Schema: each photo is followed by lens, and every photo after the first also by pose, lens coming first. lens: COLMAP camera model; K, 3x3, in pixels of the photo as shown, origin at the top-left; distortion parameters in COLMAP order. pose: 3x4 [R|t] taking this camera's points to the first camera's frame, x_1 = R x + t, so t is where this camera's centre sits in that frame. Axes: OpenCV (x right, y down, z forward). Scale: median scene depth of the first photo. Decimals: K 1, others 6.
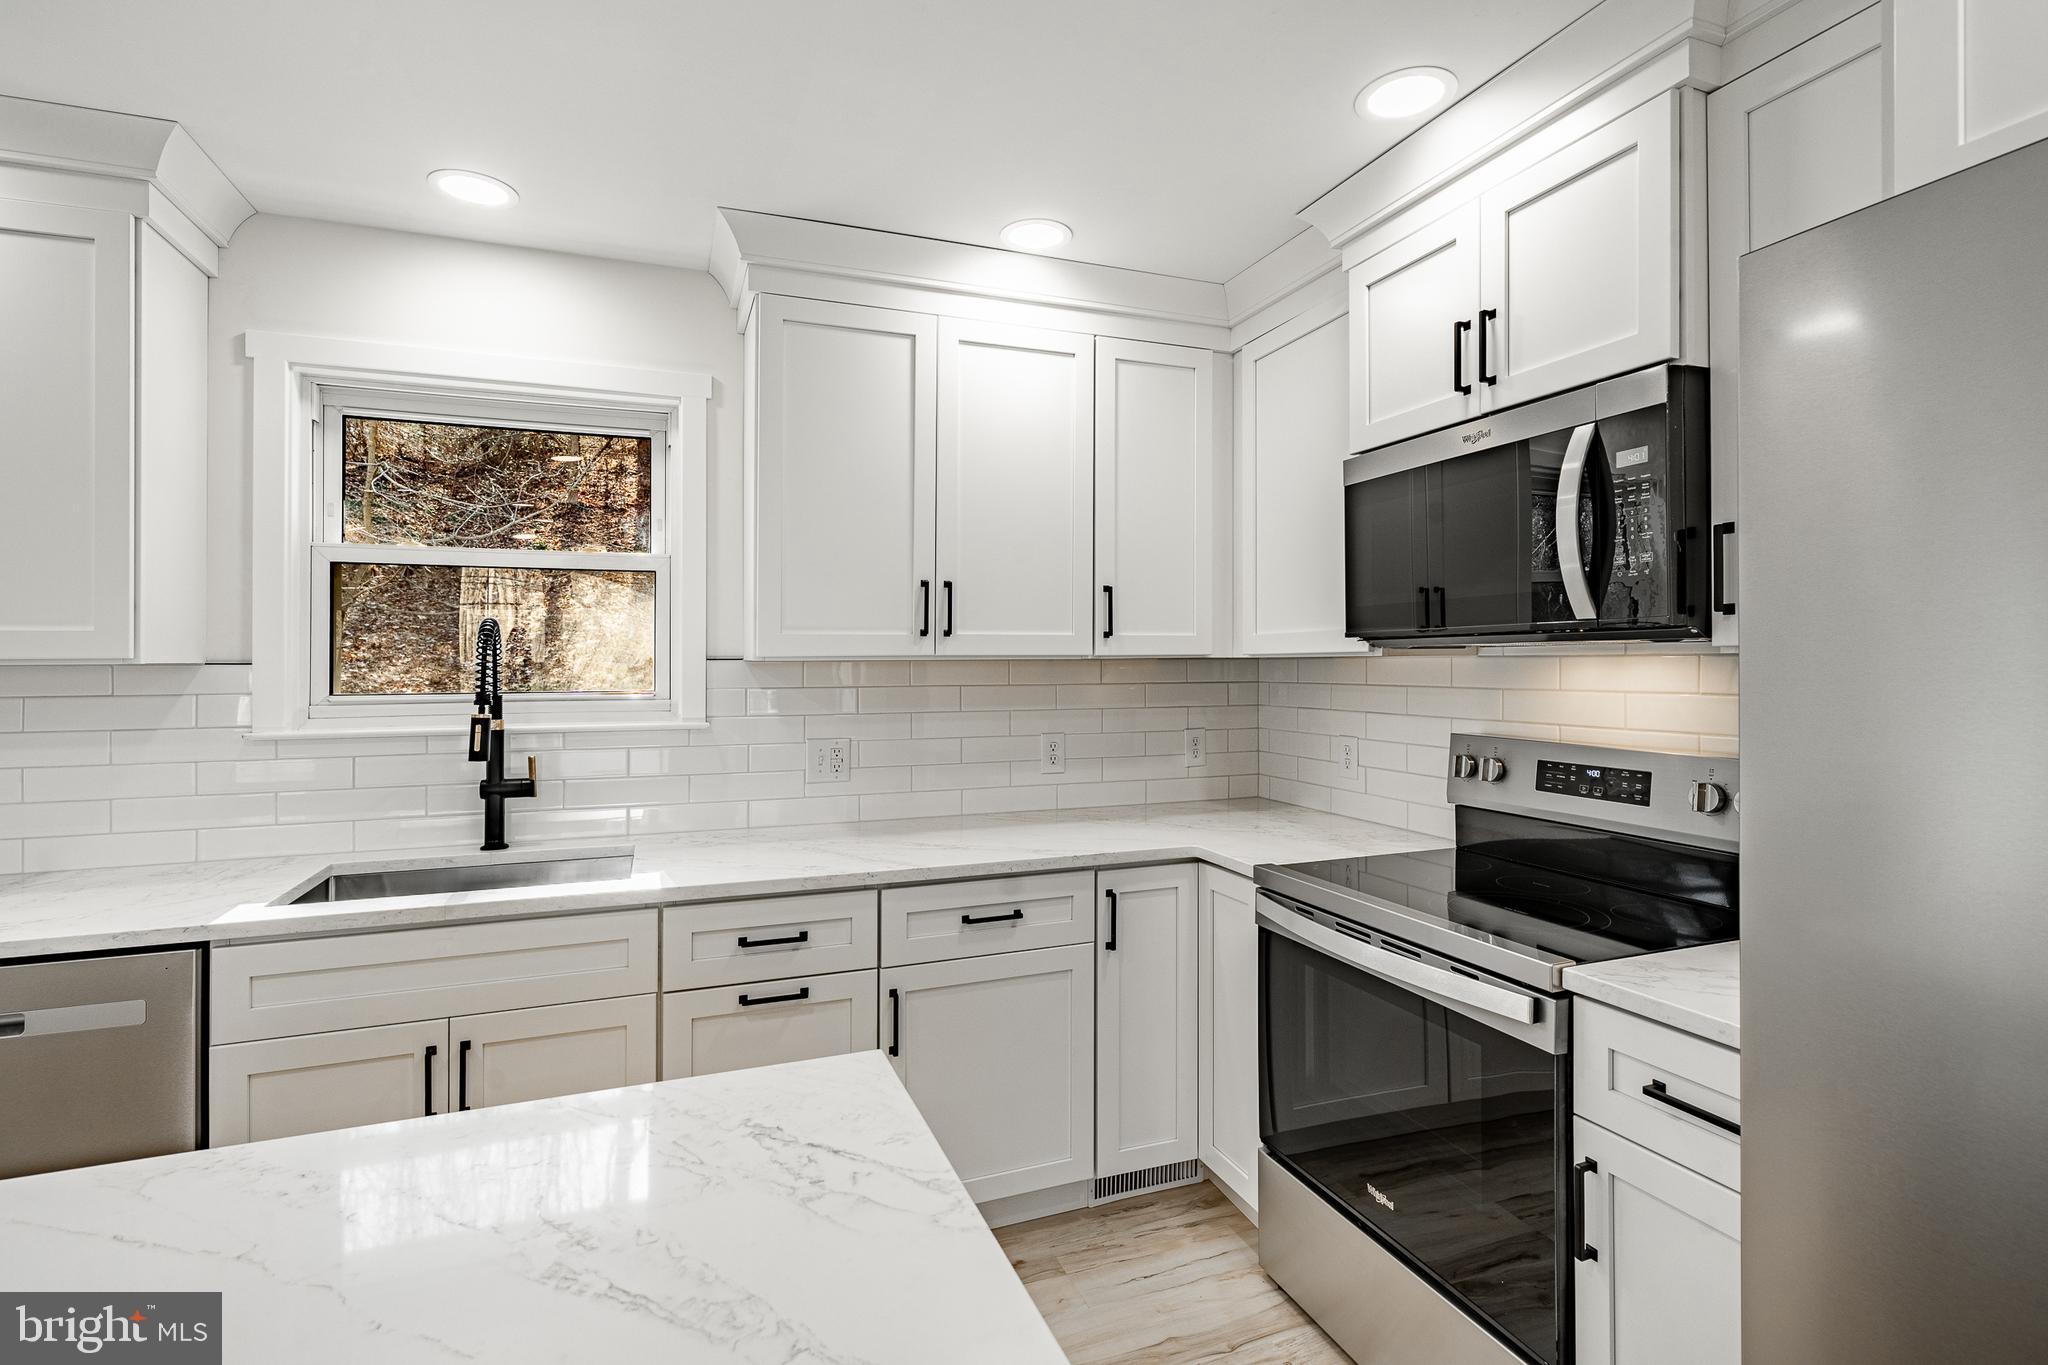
lens RADIAL K [[954.3, 0, 1006.6], [0, 954.3, 660.9], [0, 0, 1]] dist [-0.002404, 0.001473]
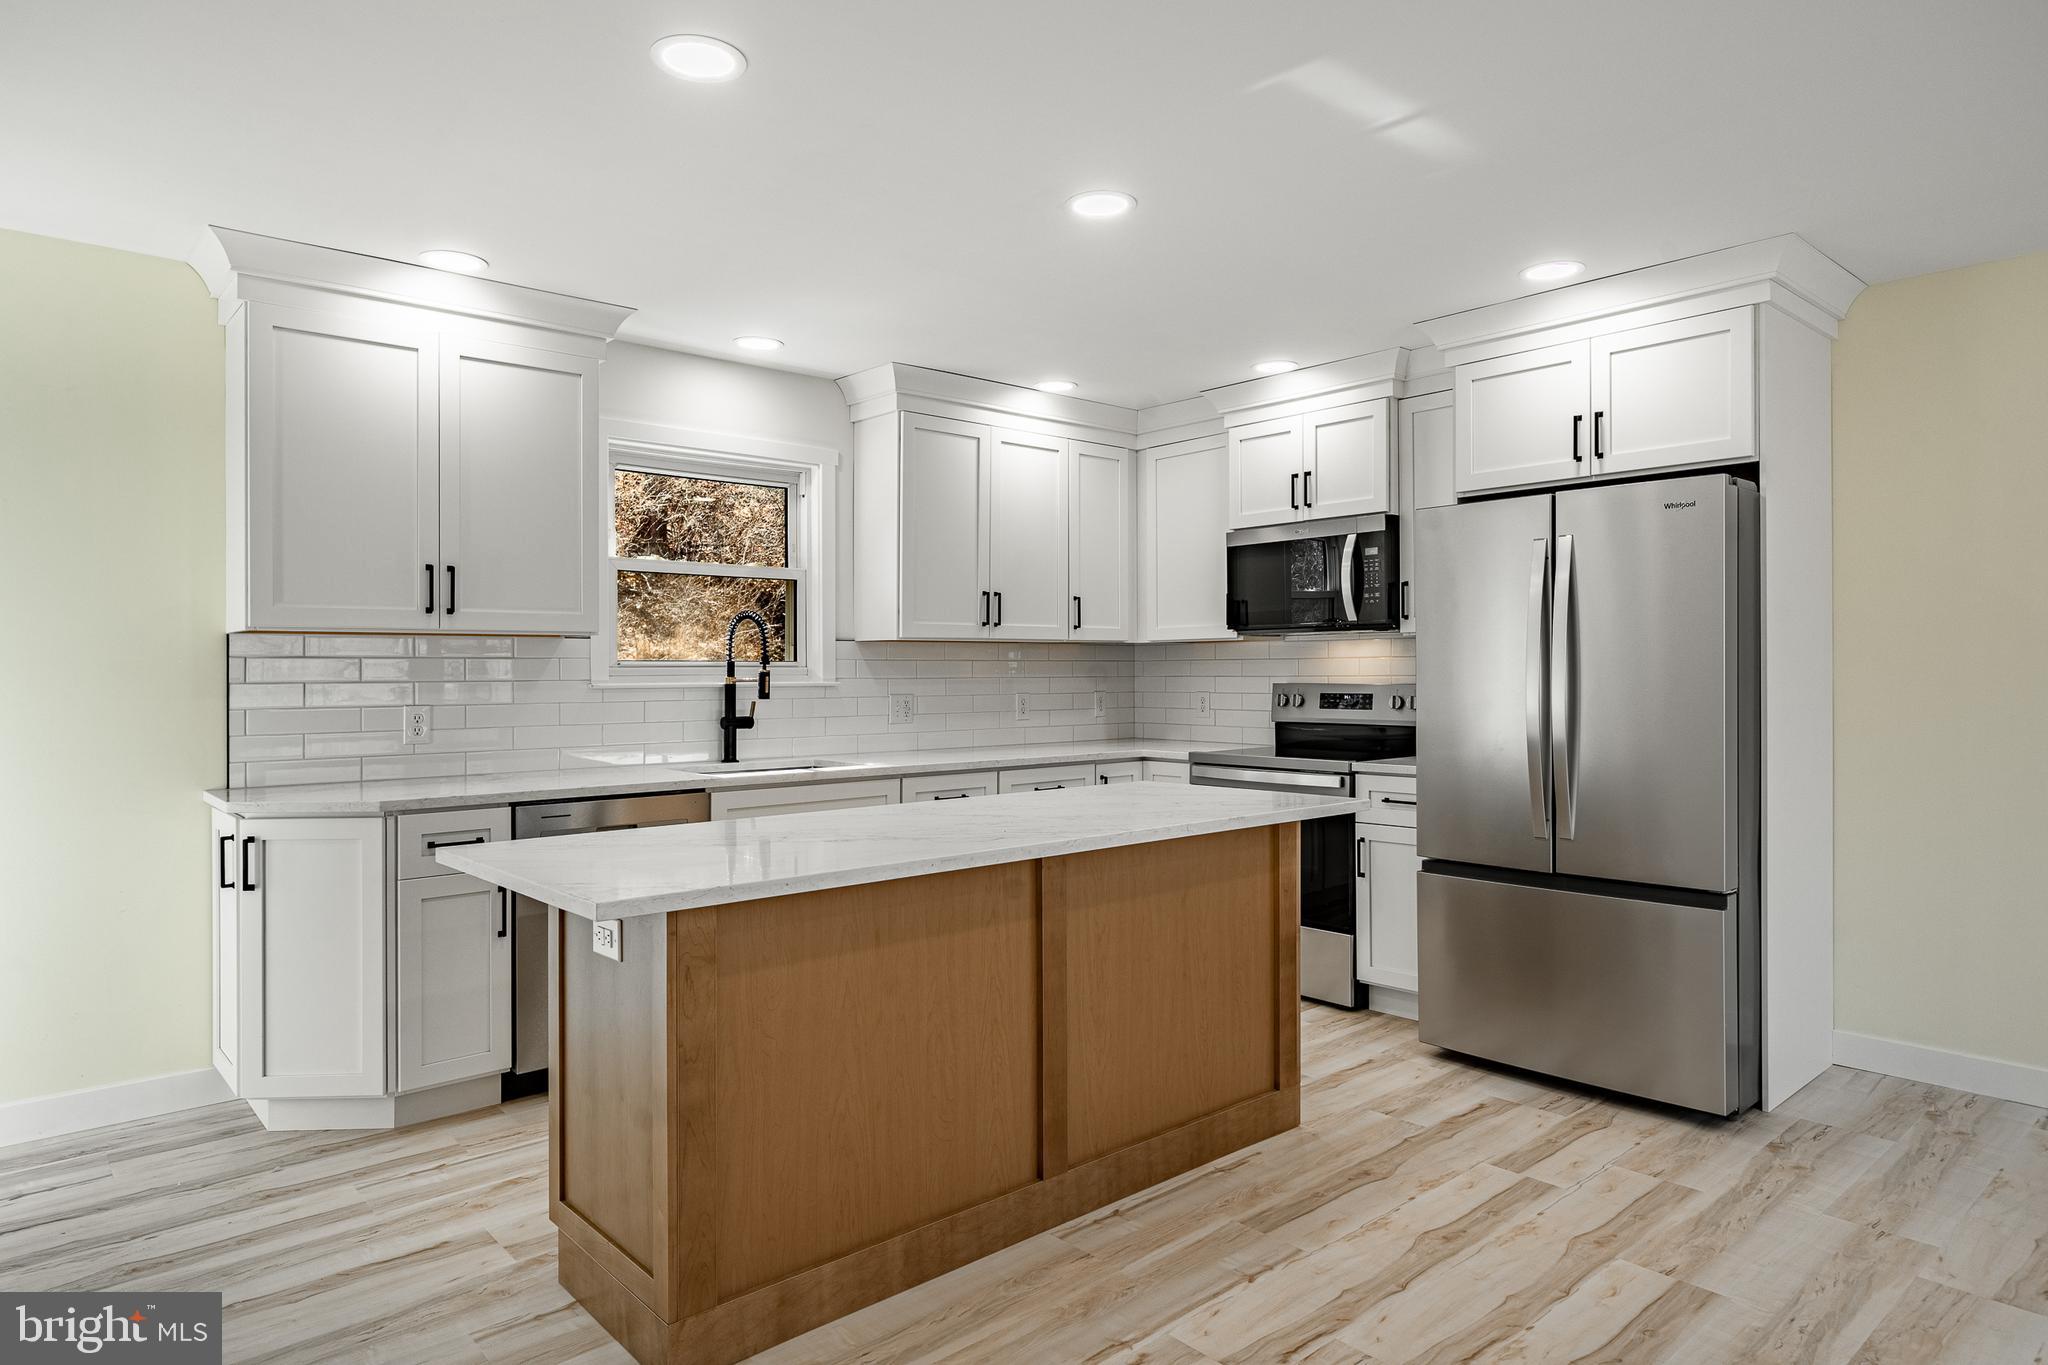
lens RADIAL K [[1201.1, 0, 1011.0], [0, 1201.1, 668.5], [0, 0, 1]] dist [0.006840, 0.001156]
pose [[0.935210, 0.000971, 0.354091, -0.852118], [-0.000109, 0.999997, -0.002453, 0.056084], [-0.354092, 0.002256, 0.935208, -1.011862]]
